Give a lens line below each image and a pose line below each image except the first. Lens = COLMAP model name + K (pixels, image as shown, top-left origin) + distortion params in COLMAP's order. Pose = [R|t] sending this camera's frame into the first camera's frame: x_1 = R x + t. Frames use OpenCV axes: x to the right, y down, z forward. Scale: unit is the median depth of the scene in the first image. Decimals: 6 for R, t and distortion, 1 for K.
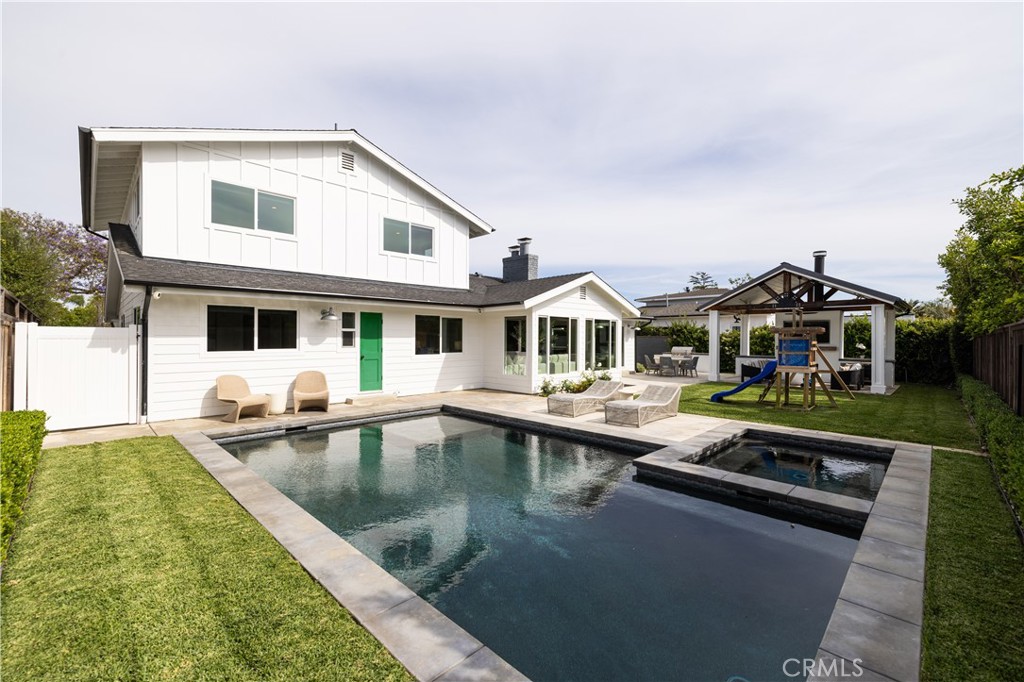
lens RADIAL K [[434.0, 0, 512.4], [0, 434.0, 337.9], [0, 0, 1]] dist [0.004215, -0.000667]
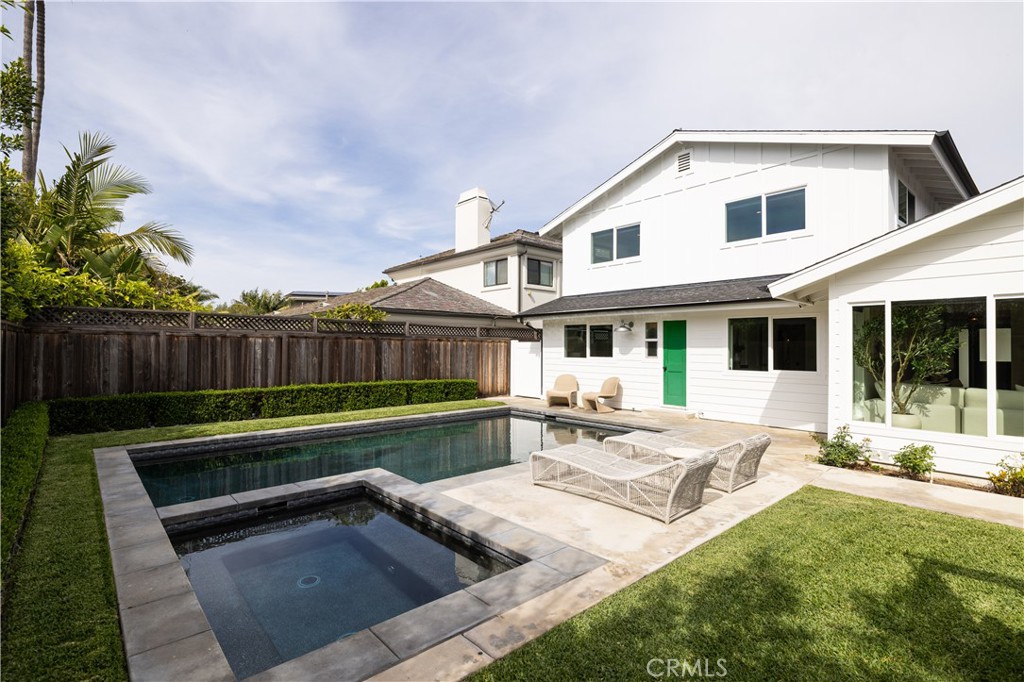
lens RADIAL K [[483.5, 0, 509.3], [0, 483.5, 341.1], [0, 0, 1]] dist [-0.008454, 0.001092]
pose [[-0.061189, -0.014518, -0.998021, 0.765248], [-0.004848, 0.999887, -0.014248, 0.001437], [0.998114, 0.003967, -0.061252, 0.760010]]
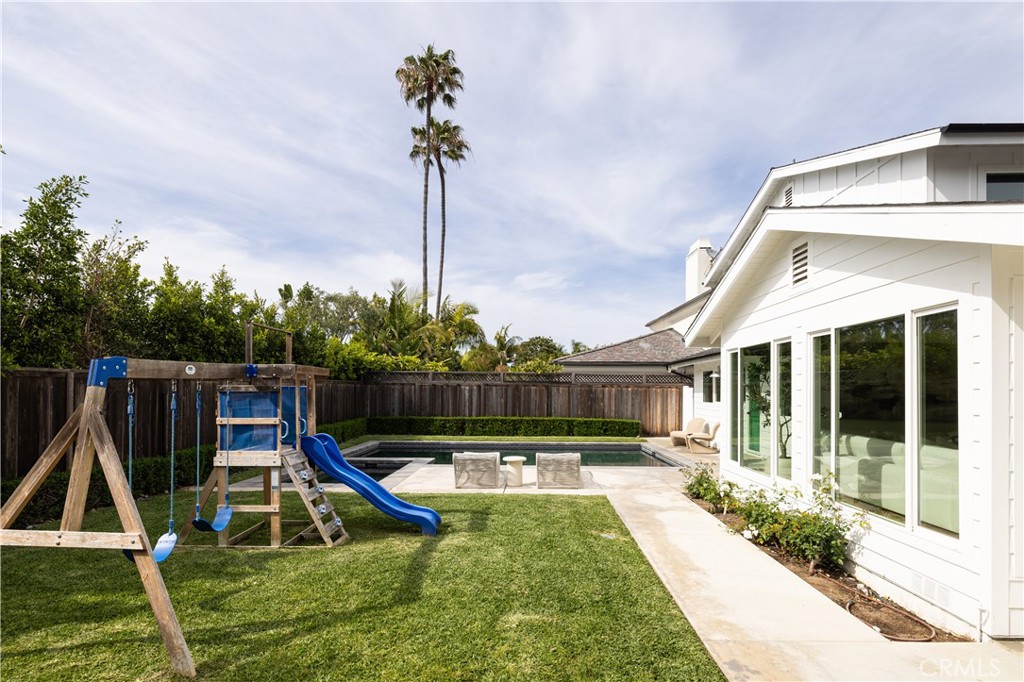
lens RADIAL K [[486.5, 0, 515.7], [0, 486.5, 386.2], [0, 0, 1]] dist [-0.001268, 0.000105]
pose [[-0.727964, -0.012596, -0.685499, 0.794948], [-0.007731, 0.999918, -0.010163, -0.001395], [0.685571, -0.002098, -0.728002, 1.485789]]
